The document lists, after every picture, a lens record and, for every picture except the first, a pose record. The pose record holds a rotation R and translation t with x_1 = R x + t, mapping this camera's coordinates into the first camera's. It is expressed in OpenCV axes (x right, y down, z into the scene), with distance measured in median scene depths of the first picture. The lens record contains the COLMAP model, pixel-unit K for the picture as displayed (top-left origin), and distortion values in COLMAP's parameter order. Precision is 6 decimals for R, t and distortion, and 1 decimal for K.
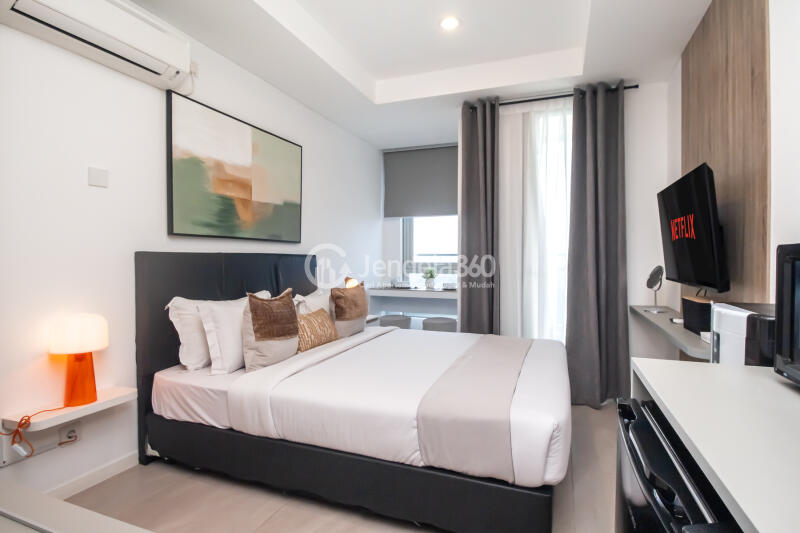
lens RADIAL K [[404.9, 0, 400.0], [0, 404.9, 266.5], [0, 0, 1]] dist [0.000243, -0.000116]
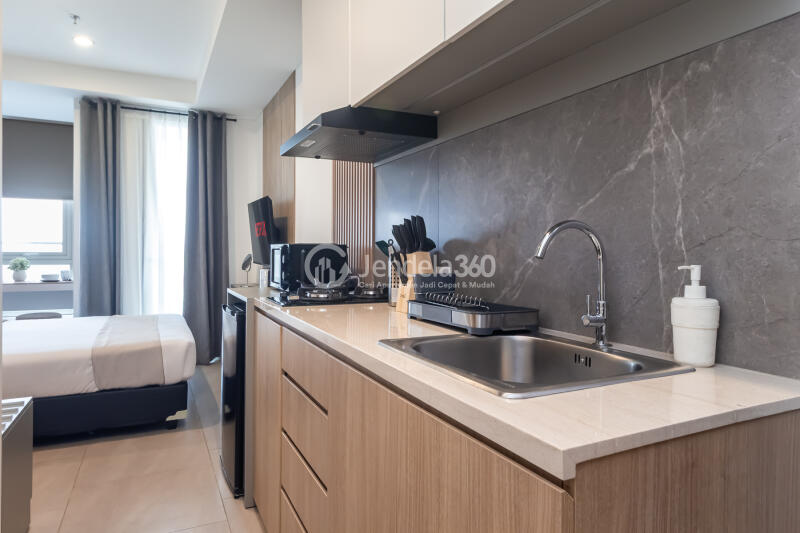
lens RADIAL K [[508.7, 0, 400.8], [0, 508.7, 249.4], [0, 0, 1]] dist [-0.001345, 0.000165]
pose [[0.676081, 0.004353, 0.736815, -0.276945], [0.006559, 0.999907, -0.011927, 0.006512], [-0.736798, 0.012897, 0.675990, -0.524992]]
